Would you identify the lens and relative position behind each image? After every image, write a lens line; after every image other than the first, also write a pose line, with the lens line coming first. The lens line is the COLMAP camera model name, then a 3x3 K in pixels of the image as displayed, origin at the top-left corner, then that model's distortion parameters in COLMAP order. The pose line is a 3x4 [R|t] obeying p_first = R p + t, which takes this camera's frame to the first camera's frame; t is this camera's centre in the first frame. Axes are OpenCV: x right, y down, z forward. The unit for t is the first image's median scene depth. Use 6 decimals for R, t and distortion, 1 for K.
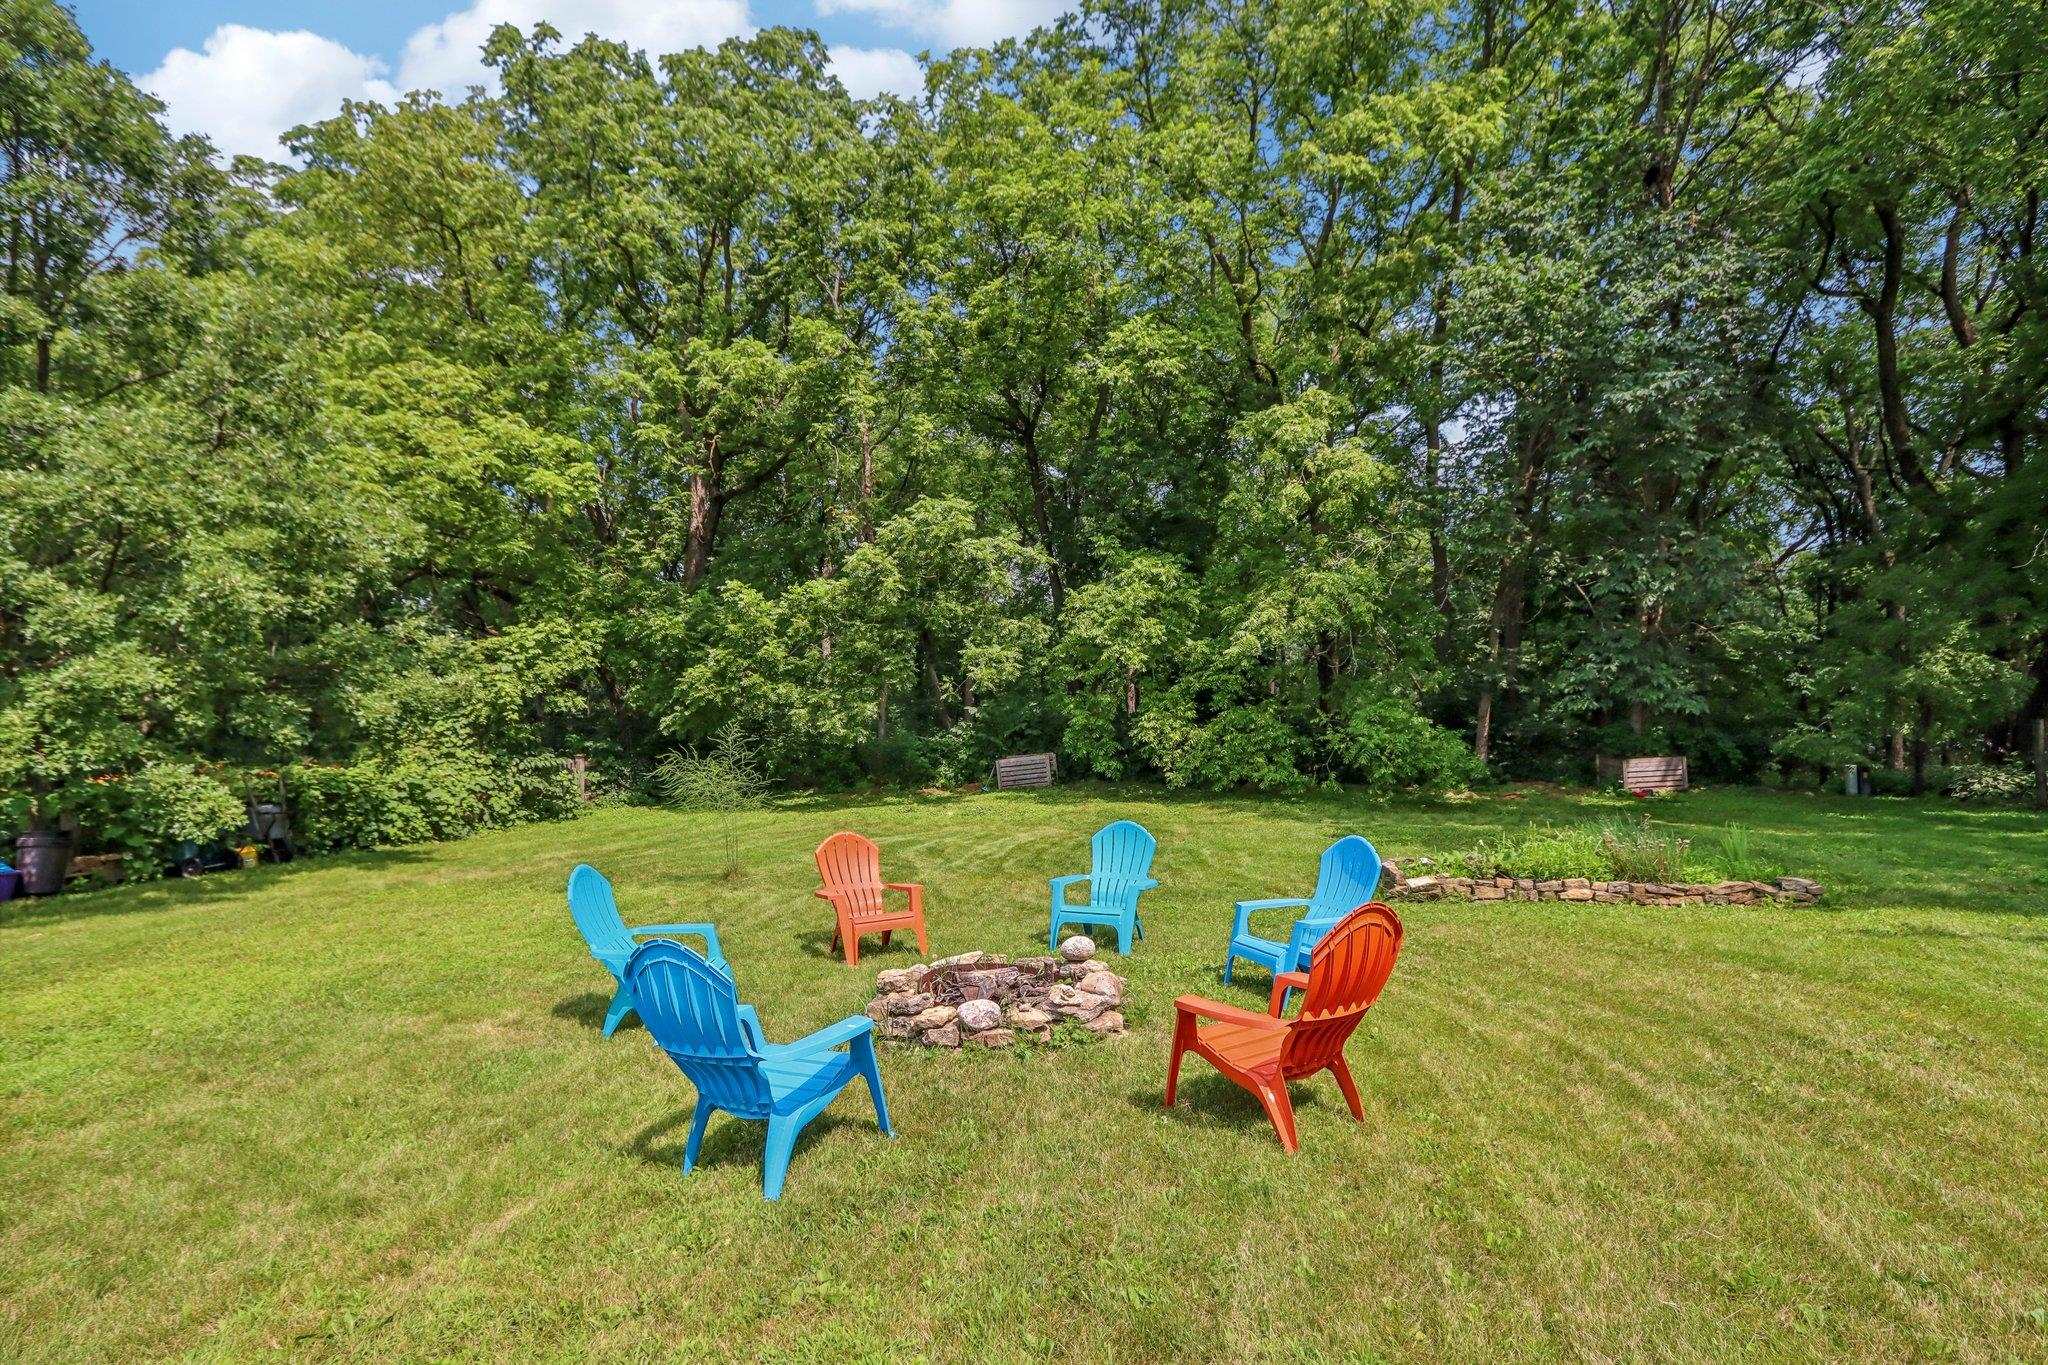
lens RADIAL K [[949.5, 0, 1024.0], [0, 949.5, 682.5], [0, 0, 1]] dist [-0.000913, -0.000265]
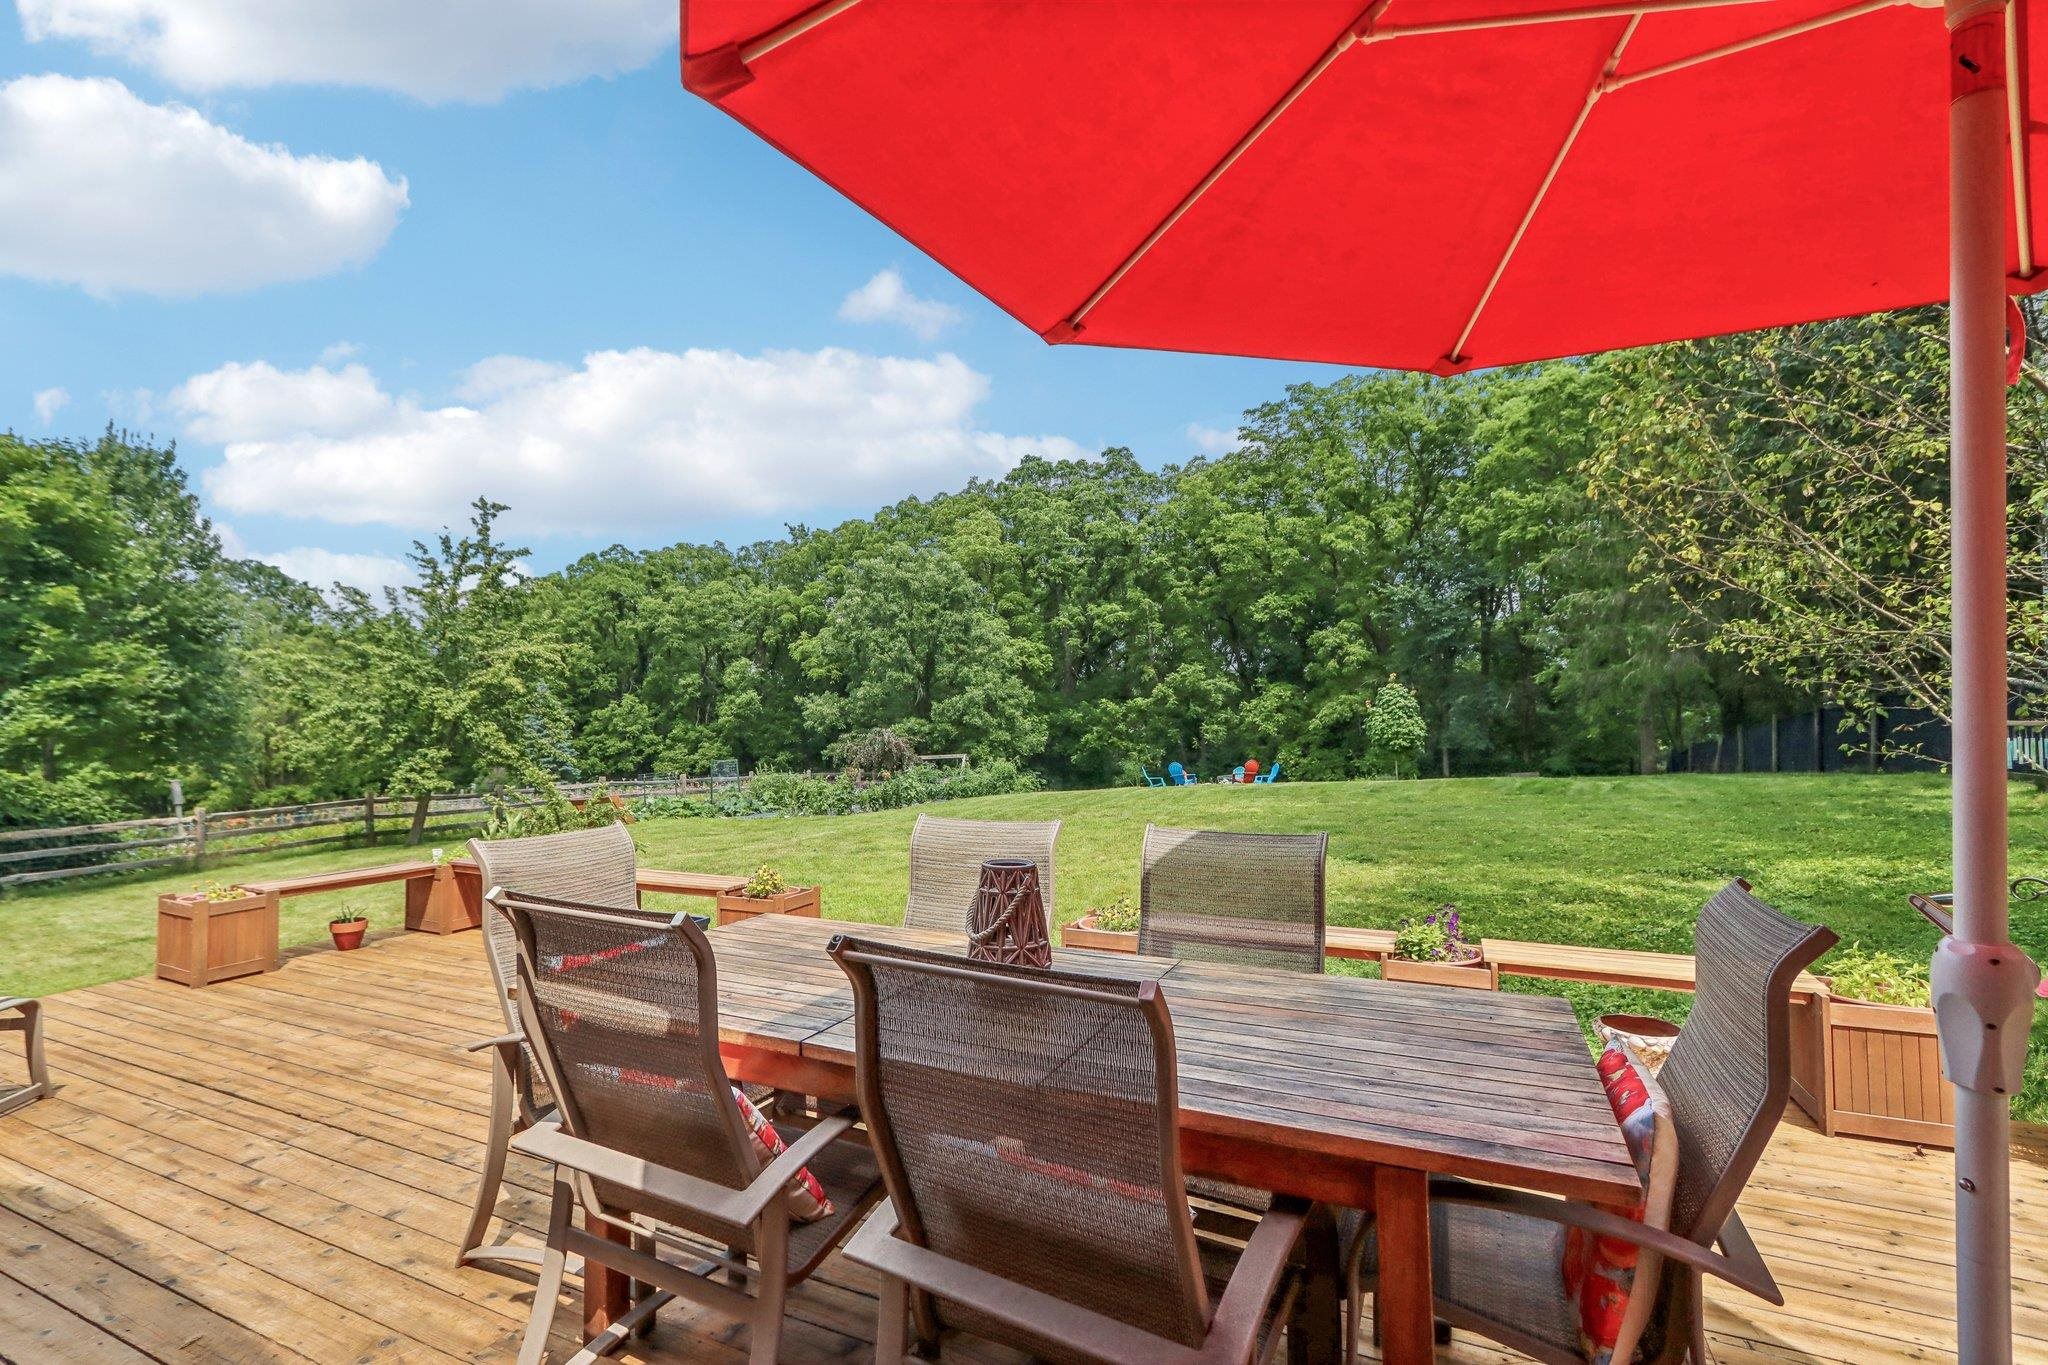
lens RADIAL K [[937.5, 0, 982.0], [0, 937.5, 689.4], [0, 0, 1]] dist [-0.002088, 0.000168]
pose [[0.958800, -0.020869, -0.283315, 0.079107], [0.001355, 0.997623, -0.068900, 0.035346], [0.284080, 0.065677, 0.956549, -1.451571]]
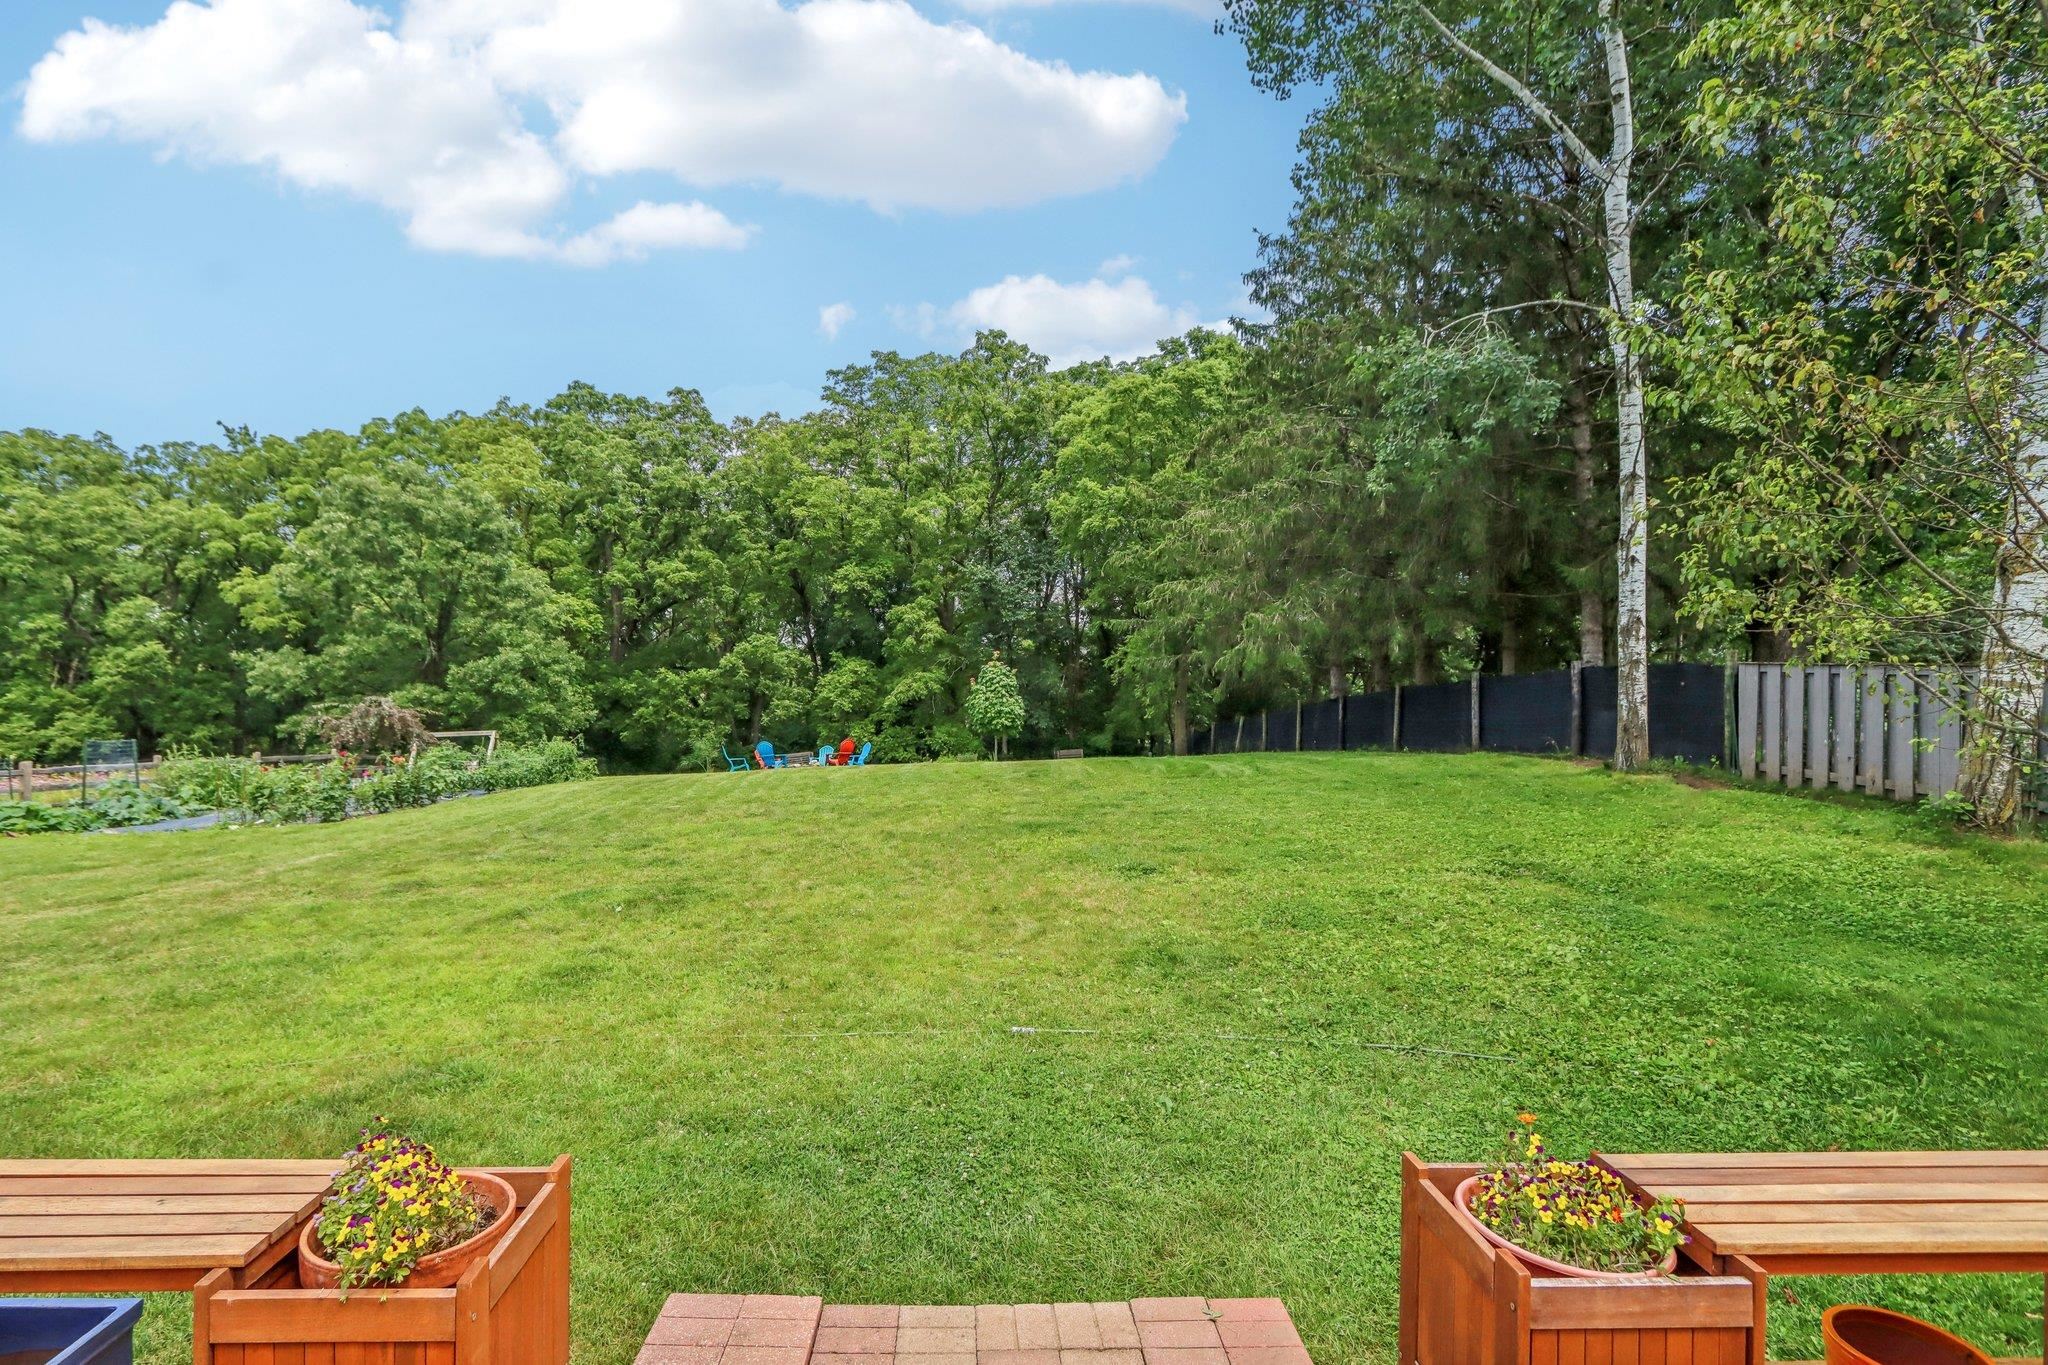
lens RADIAL K [[951.2, 0, 969.3], [0, 951.2, 671.7], [0, 0, 1]] dist [-0.004565, 0.000463]
pose [[0.982586, 0.013494, 0.185319, -0.023090], [-0.002278, 0.998159, -0.060605, 0.031107], [-0.185796, 0.059128, 0.980808, -1.303865]]
